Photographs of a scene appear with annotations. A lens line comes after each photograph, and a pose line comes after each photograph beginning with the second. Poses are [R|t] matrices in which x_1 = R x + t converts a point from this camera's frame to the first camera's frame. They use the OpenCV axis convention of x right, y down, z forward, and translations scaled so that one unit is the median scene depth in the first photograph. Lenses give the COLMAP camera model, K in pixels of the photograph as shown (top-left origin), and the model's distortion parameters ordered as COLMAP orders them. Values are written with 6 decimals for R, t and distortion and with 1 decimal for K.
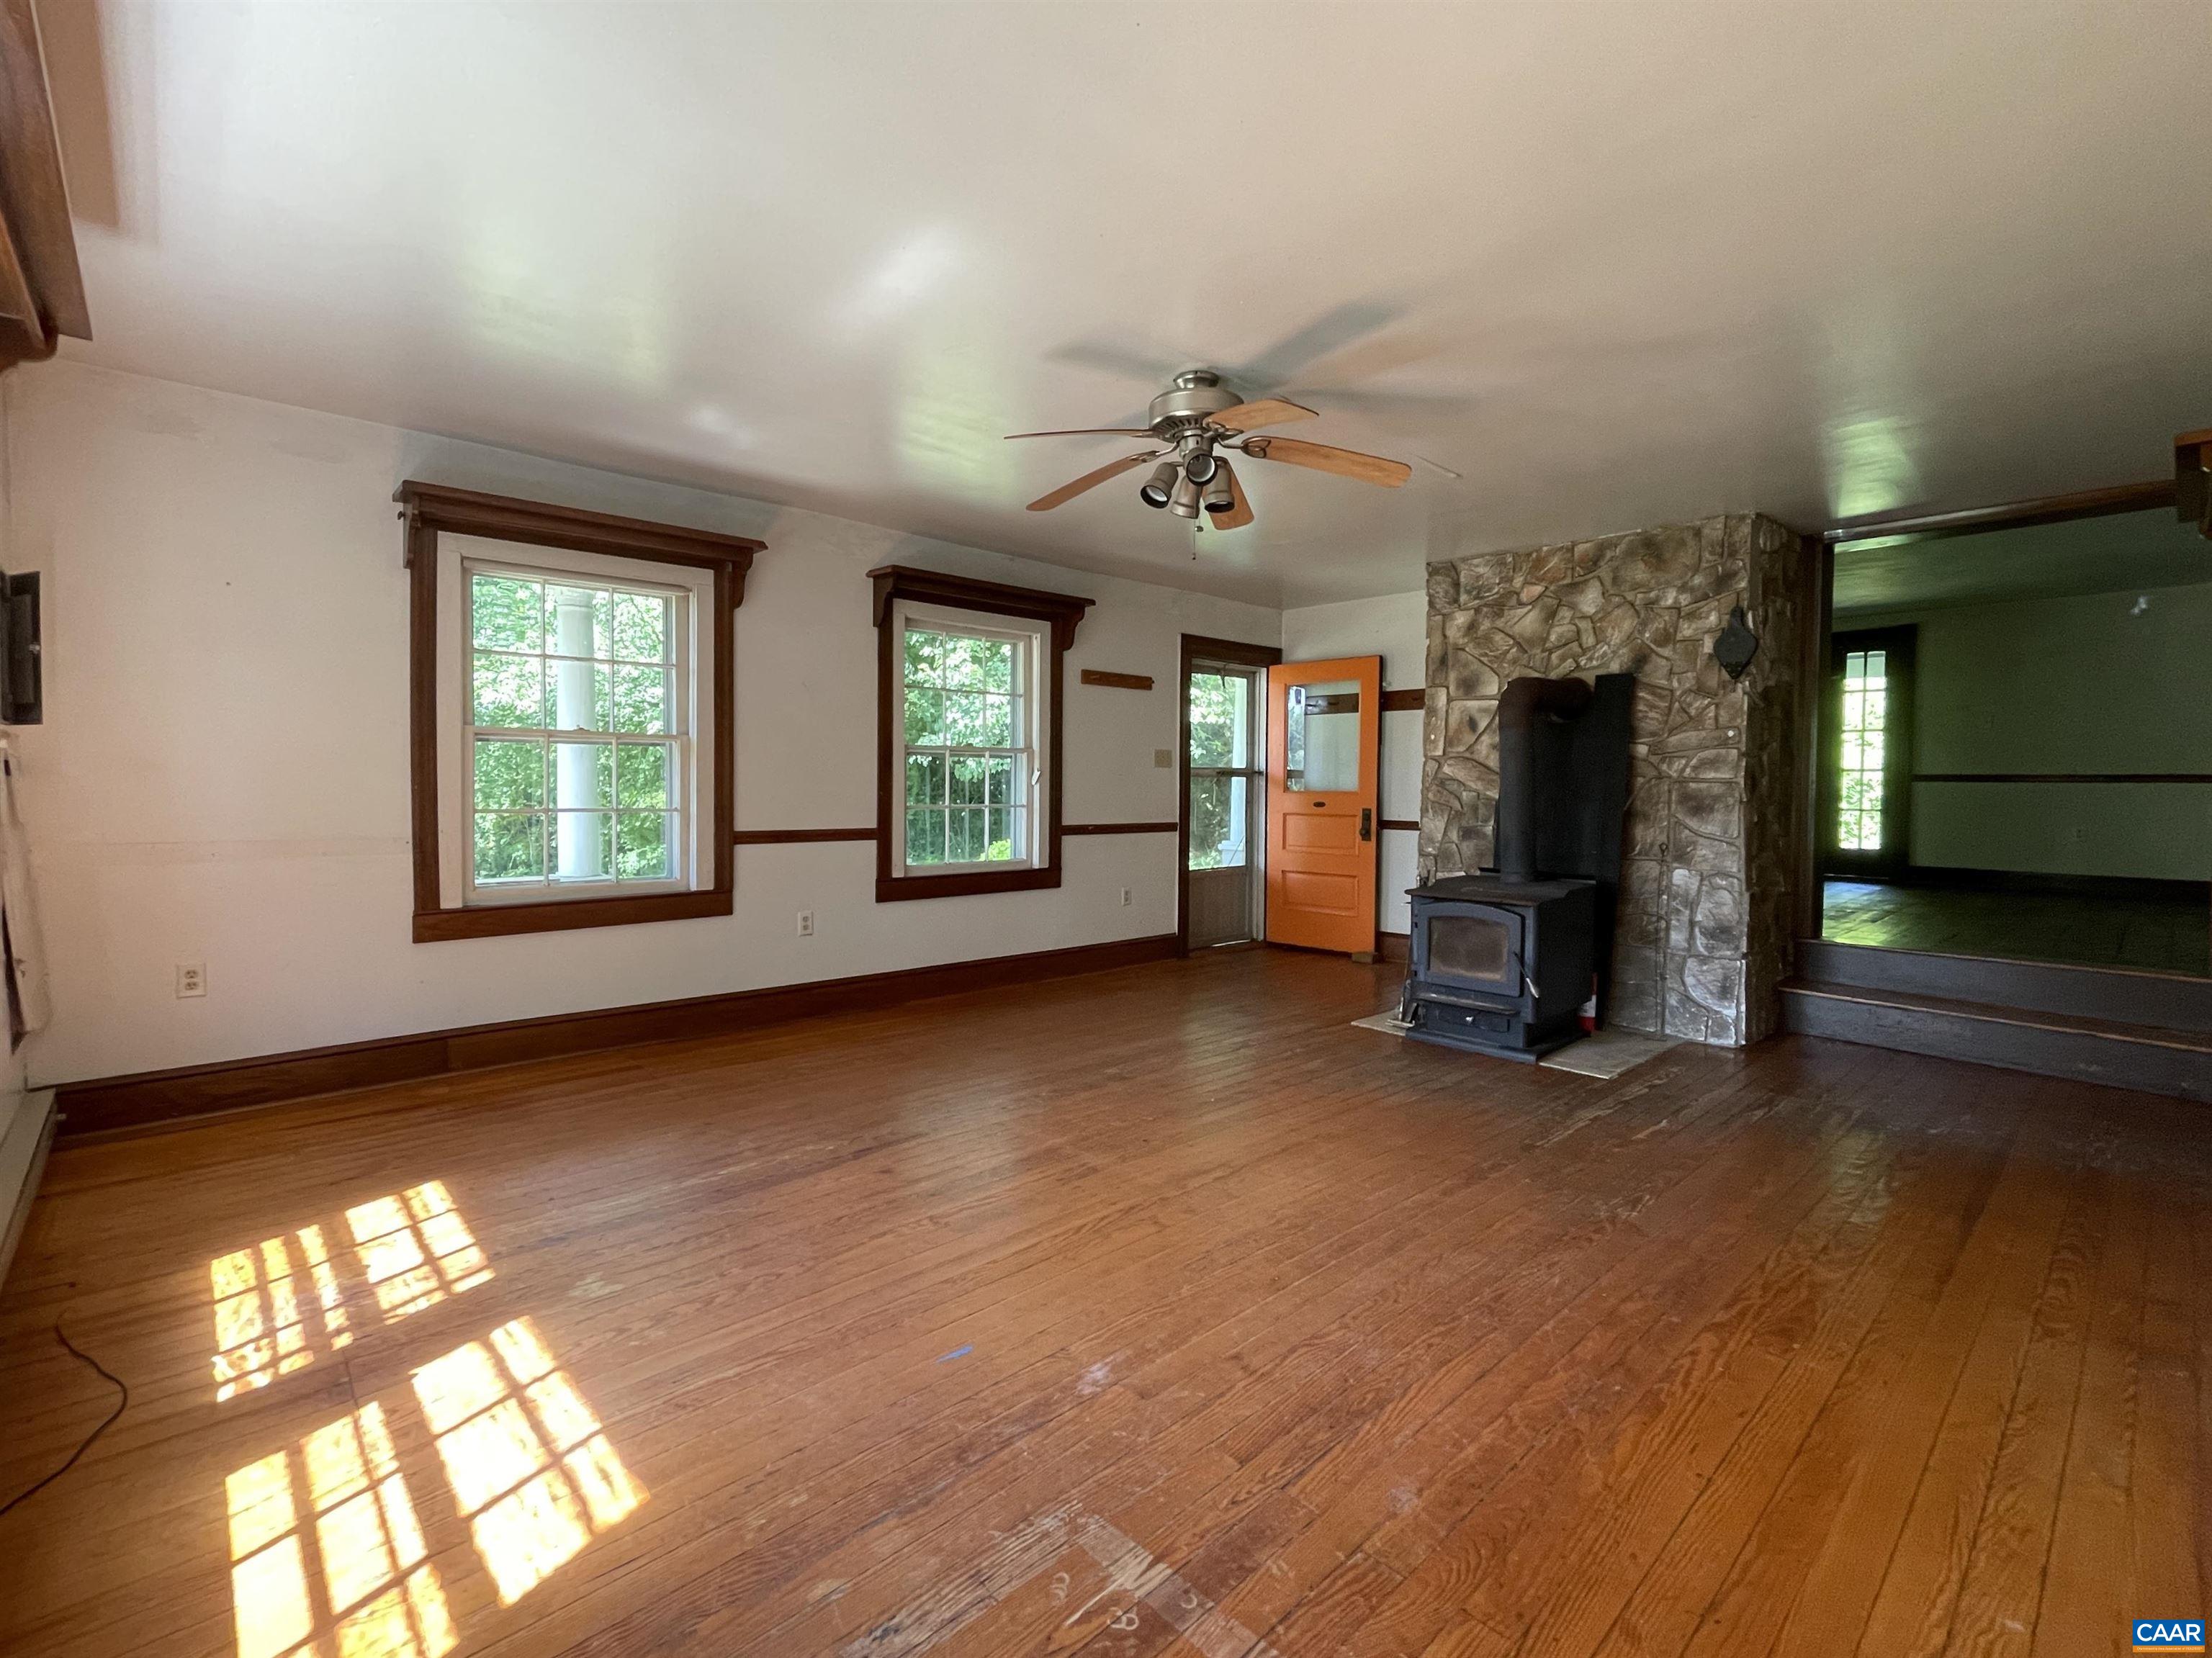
lens RADIAL K [[943.7, 0, 1106.0], [0, 943.7, 829.0], [0, 0, 1]] dist [-0.010587, 0.000214]
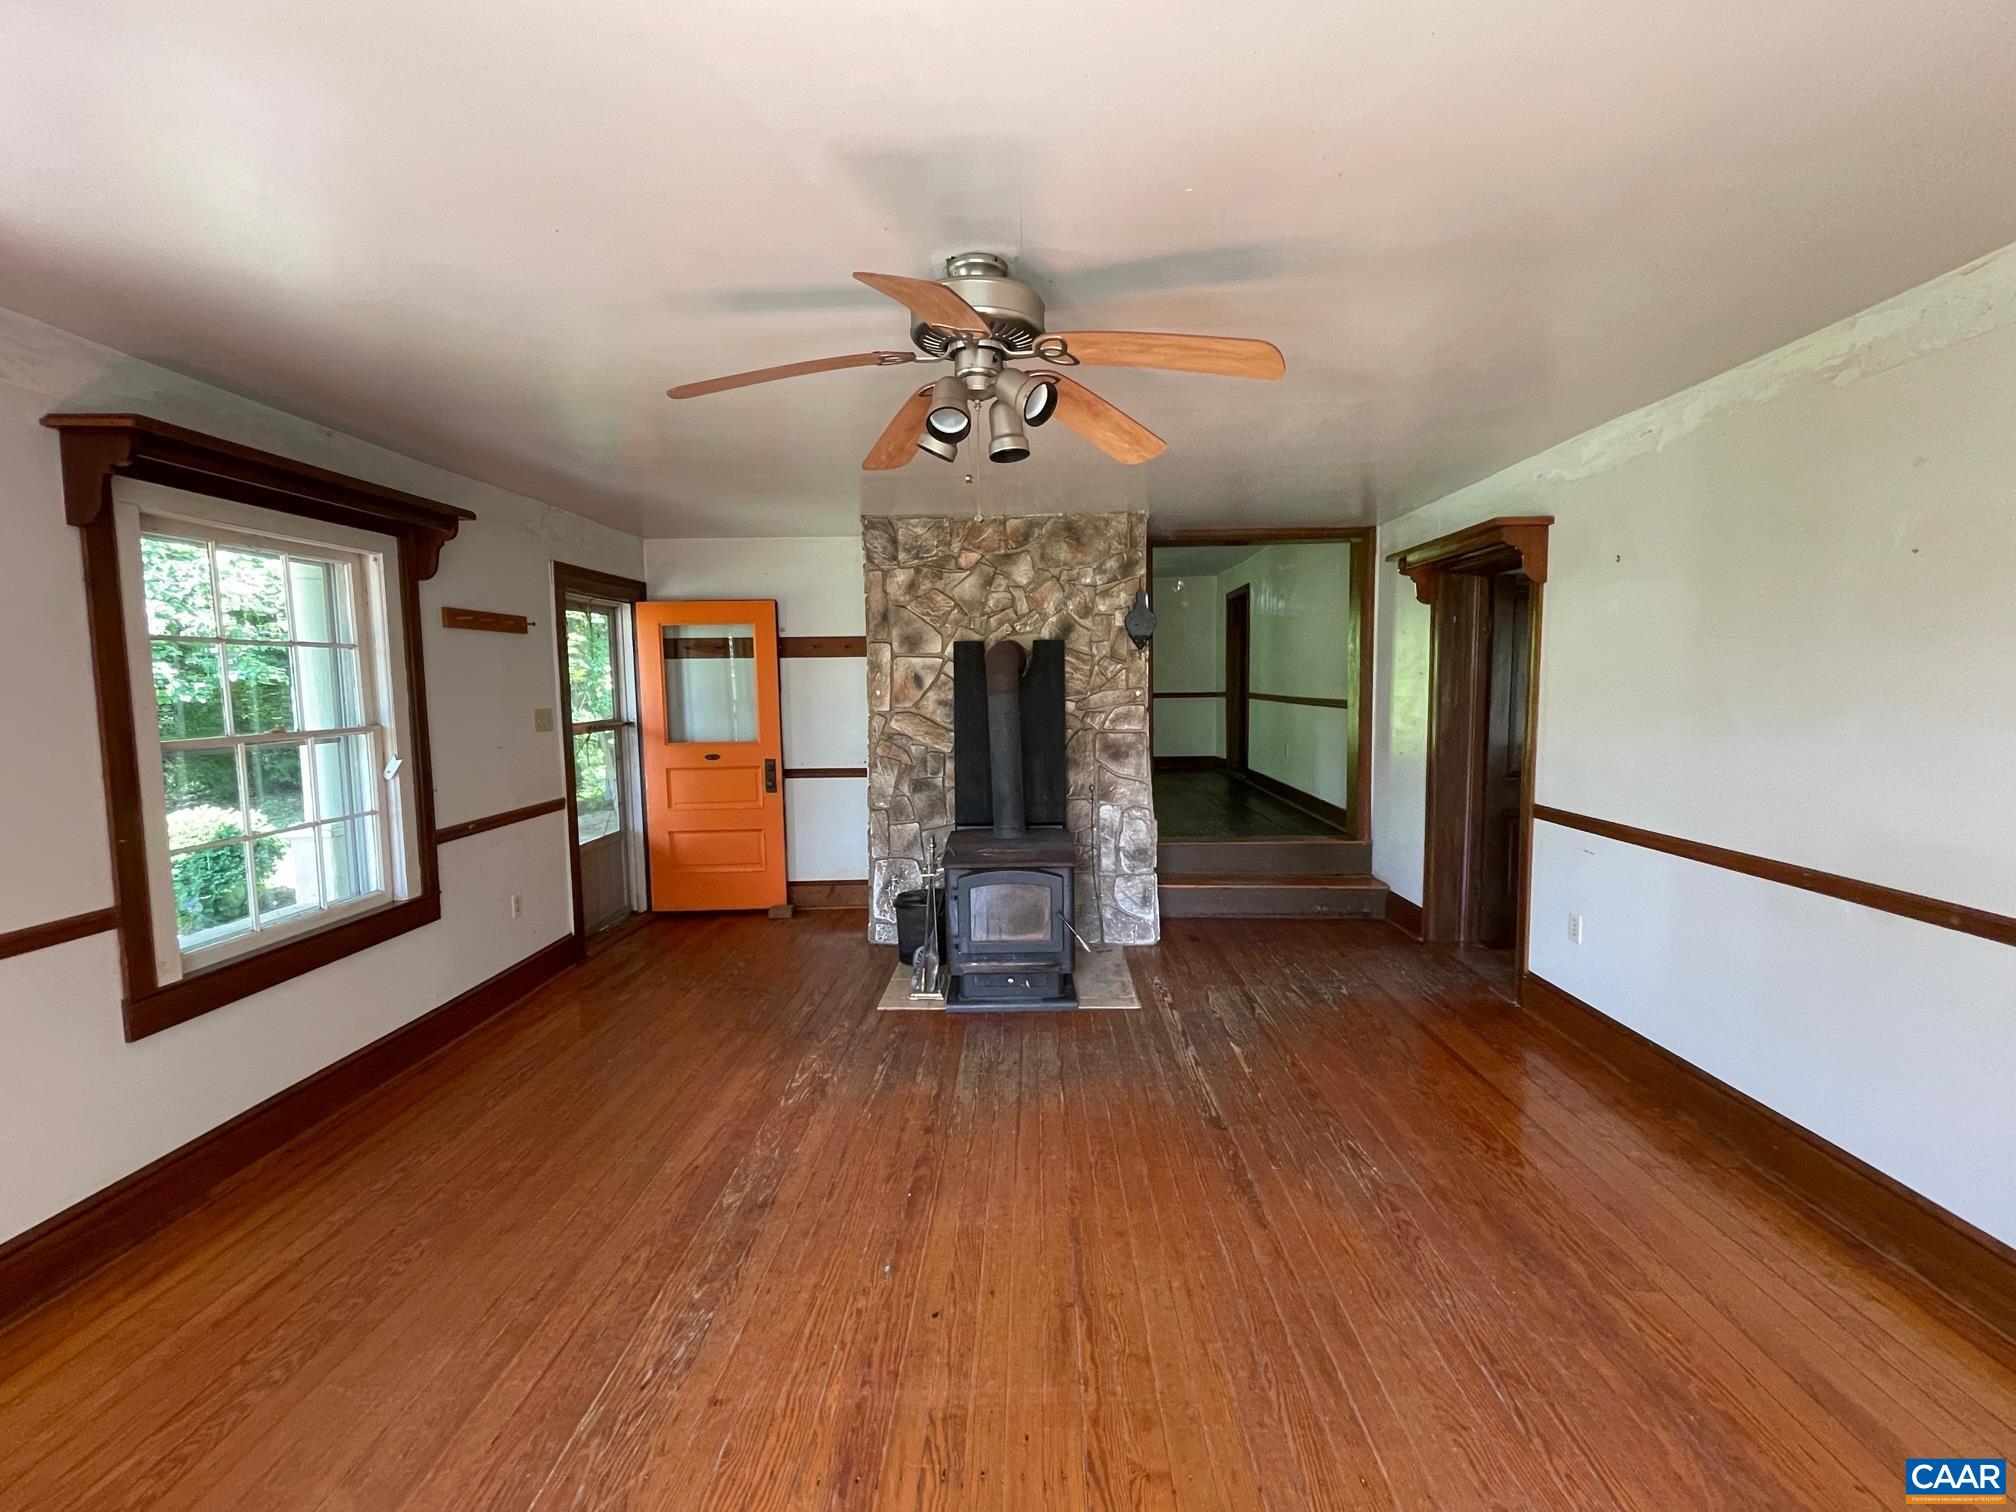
lens RADIAL K [[837.0, 0, 1008.0], [0, 837.0, 756.0], [0, 0, 1]] dist [0.001973, -0.000371]
pose [[0.710478, -0.081453, 0.698990, -0.203855], [0.057404, 0.996677, 0.057795, -0.082419], [-0.701374, -0.000938, 0.712792, 0.299266]]
